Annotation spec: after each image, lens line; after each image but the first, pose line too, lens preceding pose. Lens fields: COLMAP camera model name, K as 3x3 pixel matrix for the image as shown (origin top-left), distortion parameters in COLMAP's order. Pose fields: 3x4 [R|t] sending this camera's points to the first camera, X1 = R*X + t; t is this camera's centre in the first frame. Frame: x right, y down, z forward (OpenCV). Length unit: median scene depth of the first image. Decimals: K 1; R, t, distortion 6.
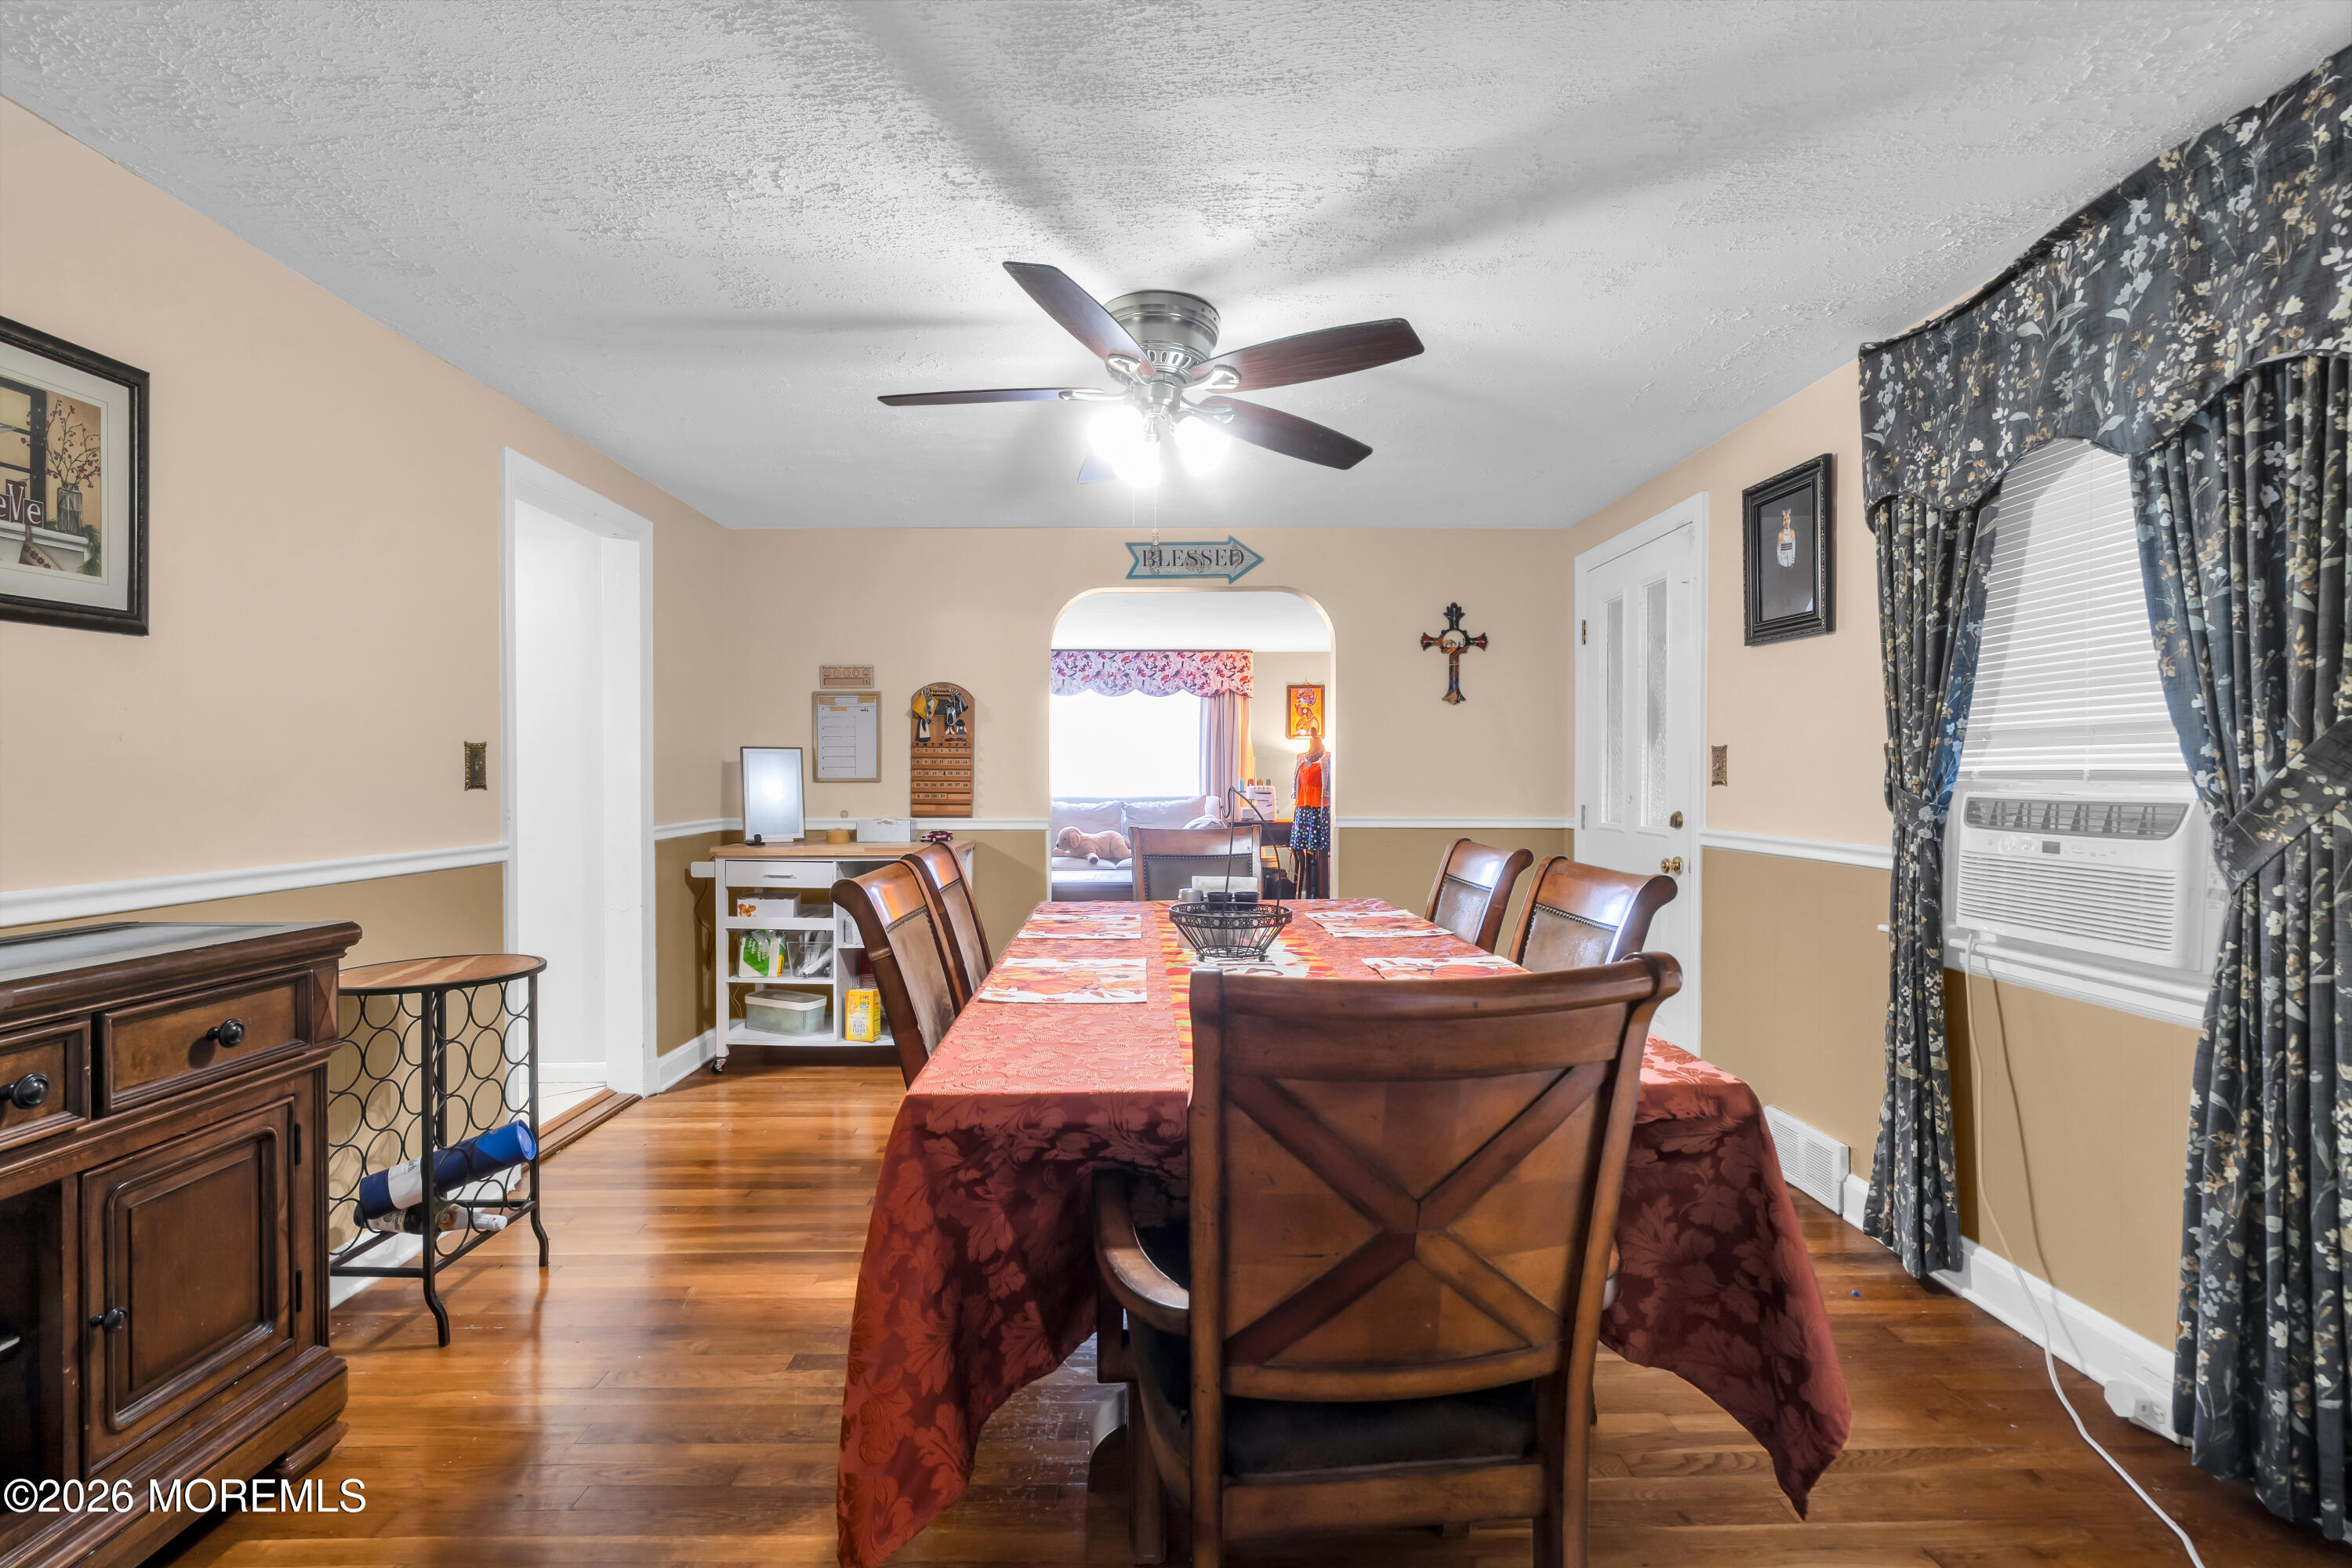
lens RADIAL K [[1068.6, 0, 1156.2], [0, 1068.6, 779.4], [0, 0, 1]] dist [-0.005065, 0.003899]
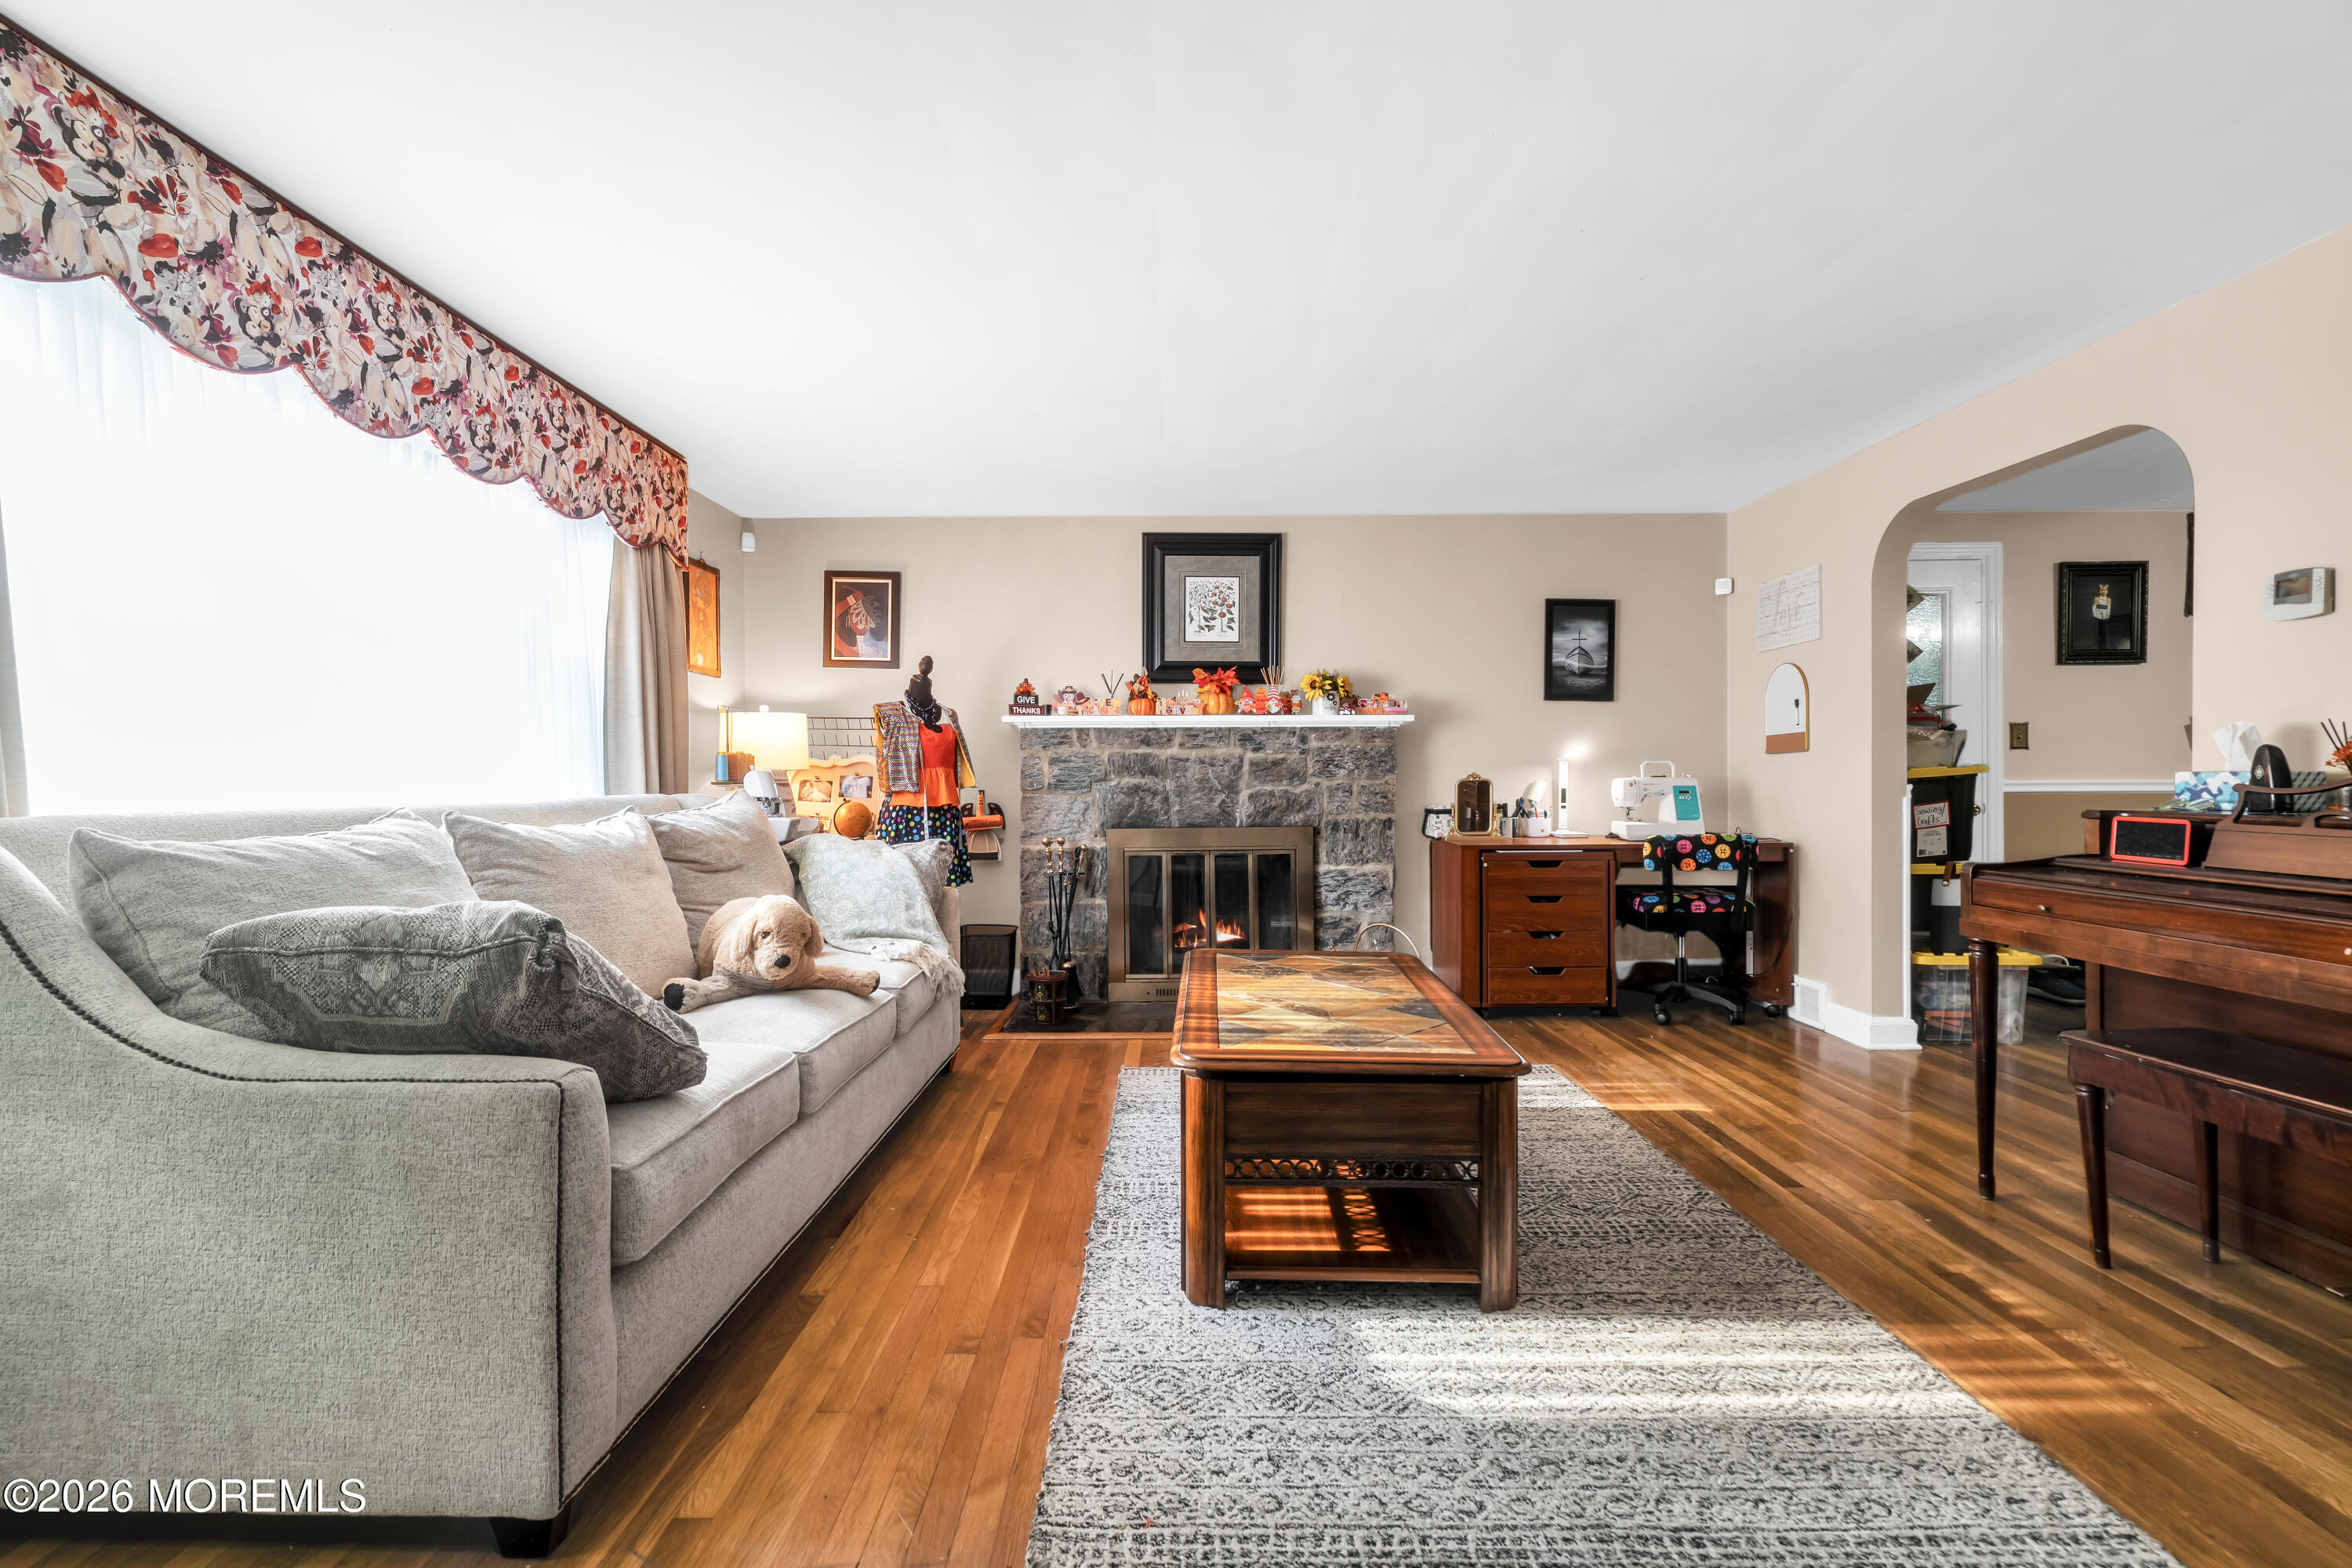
lens RADIAL K [[1068.6, 0, 1176.6], [0, 1068.6, 781.9], [0, 0, 1]] dist [-0.005065, 0.003899]
pose [[-0.000382, -0.010780, 0.999942, -0.350986], [0.008121, 0.999909, 0.010783, 0.008137], [-0.999967, 0.008125, -0.000294, 0.801321]]
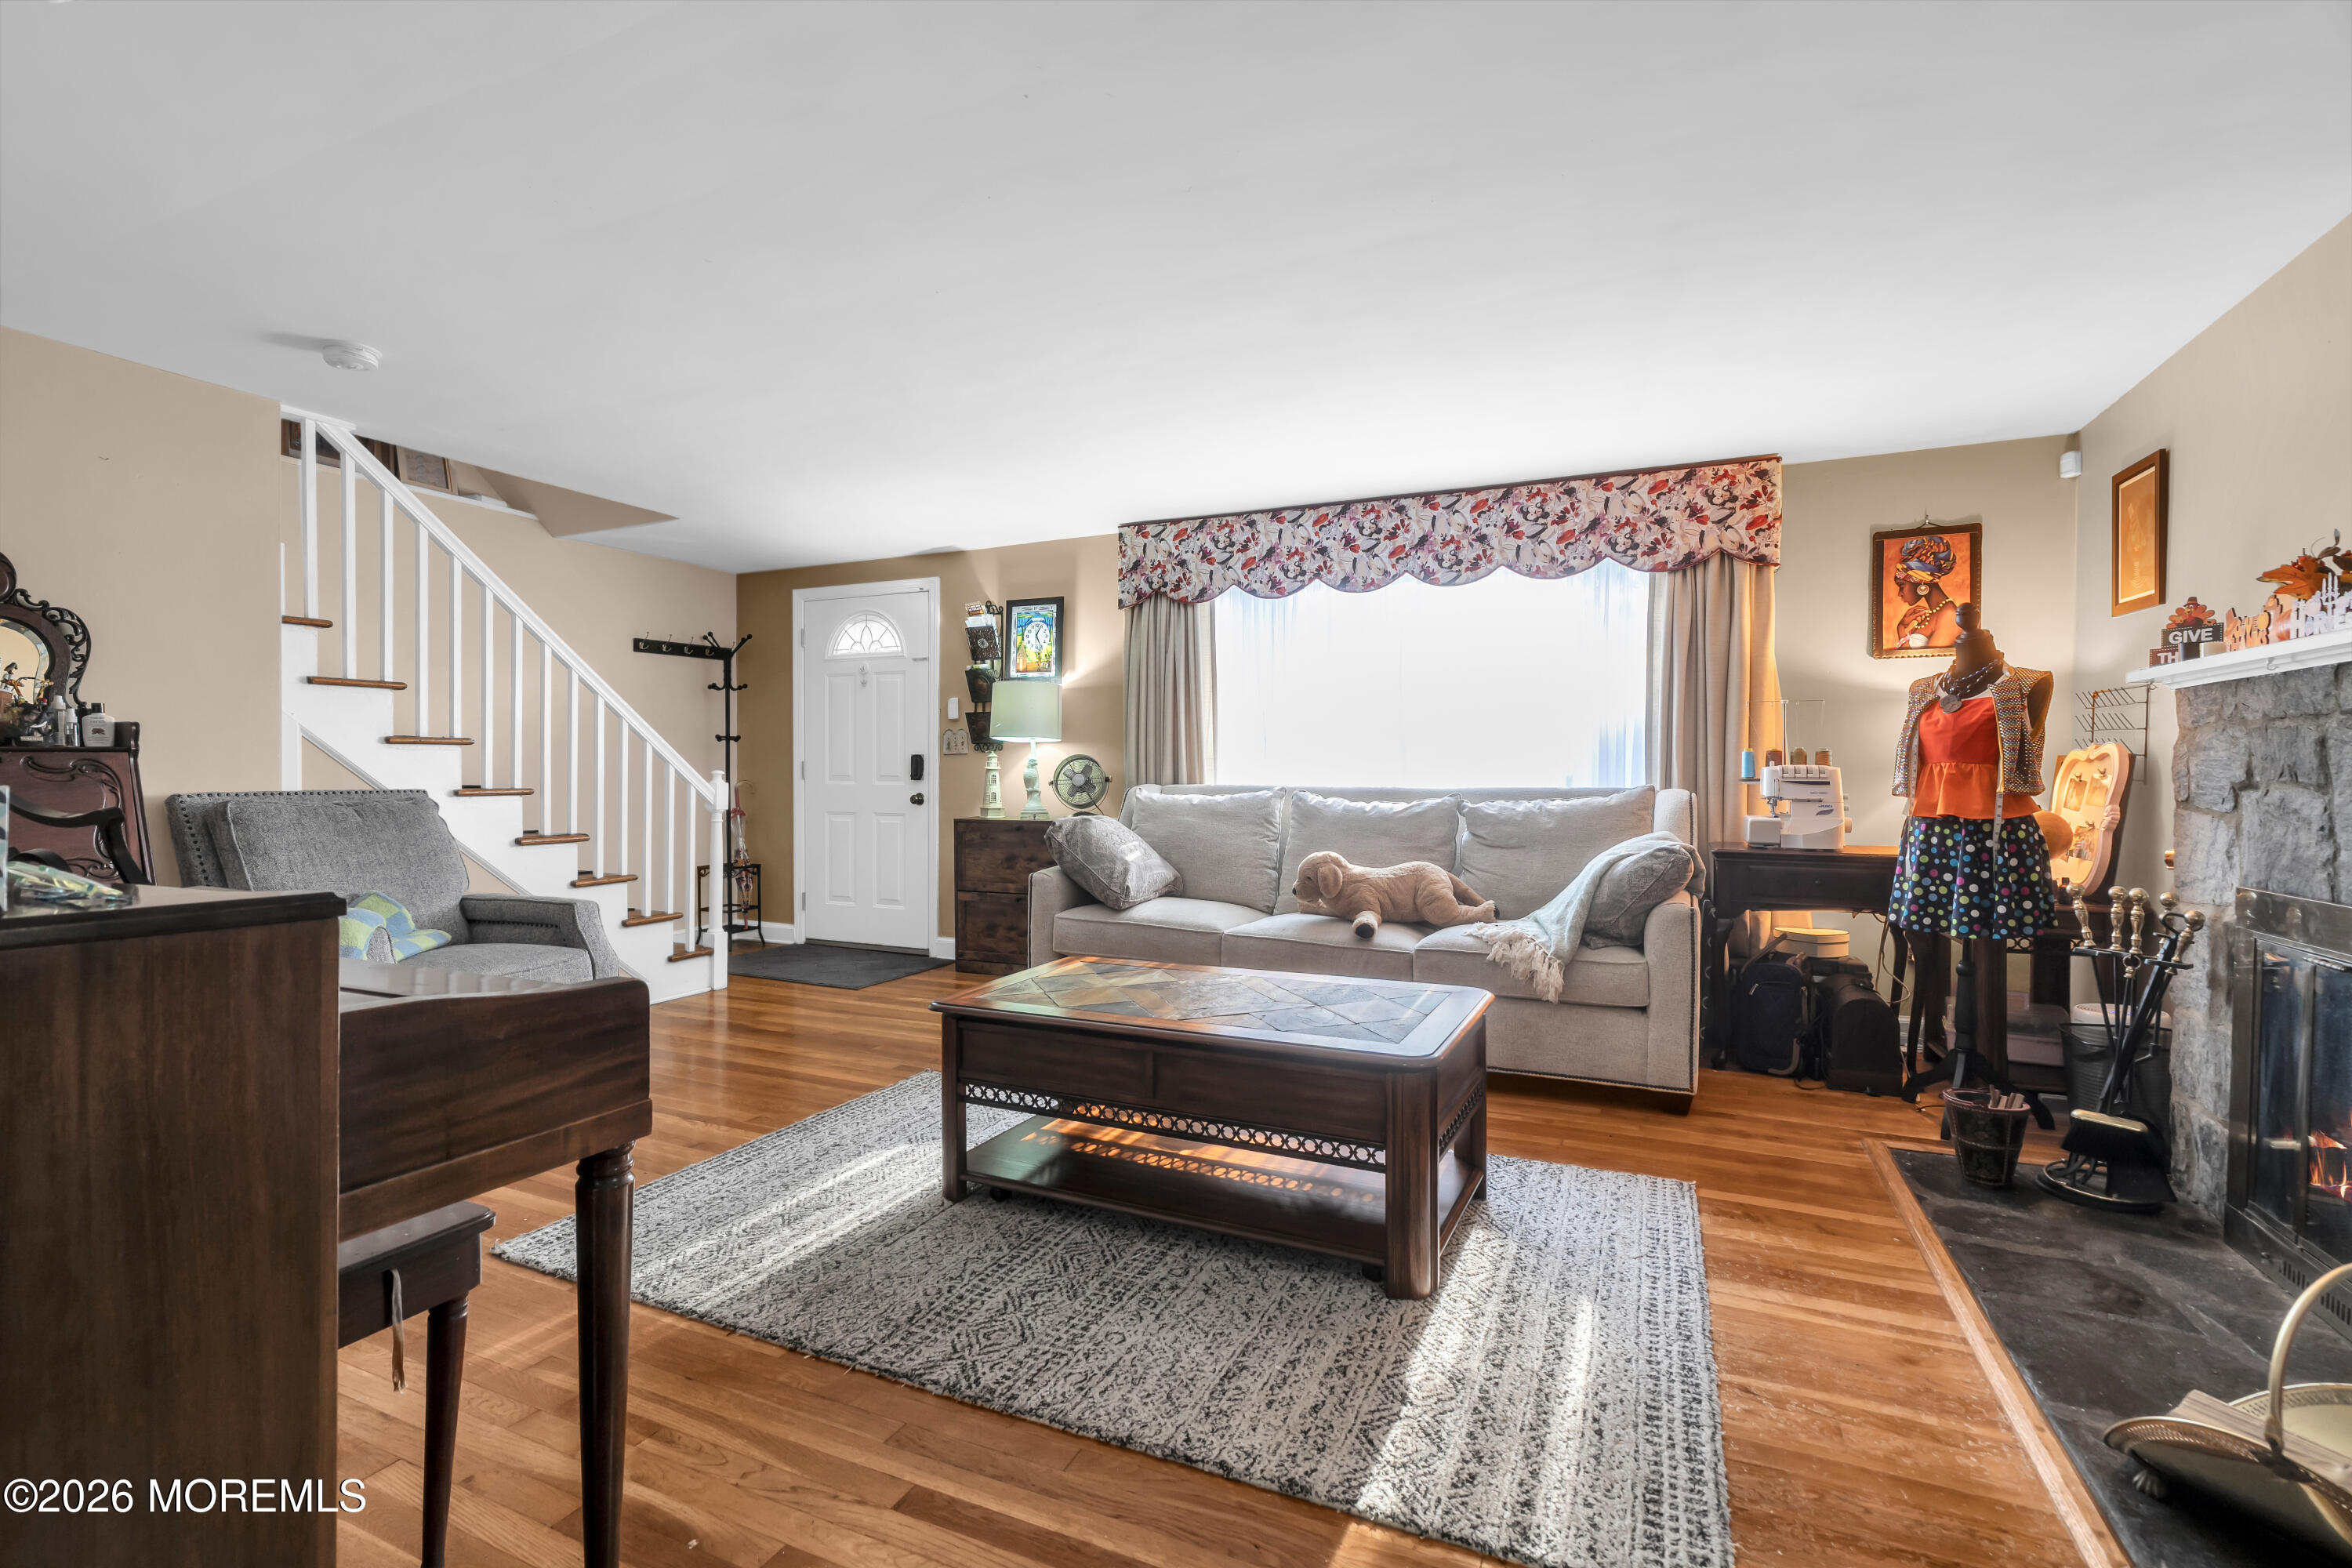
lens RADIAL K [[1068.6, 0, 1163.3], [0, 1068.6, 787.5], [0, 0, 1]] dist [-0.005065, 0.003899]
pose [[0.903631, 0.003730, -0.428296, 0.049691], [0.001369, 0.999932, 0.011595, 0.009502], [0.428310, -0.011064, 0.903564, 0.498598]]
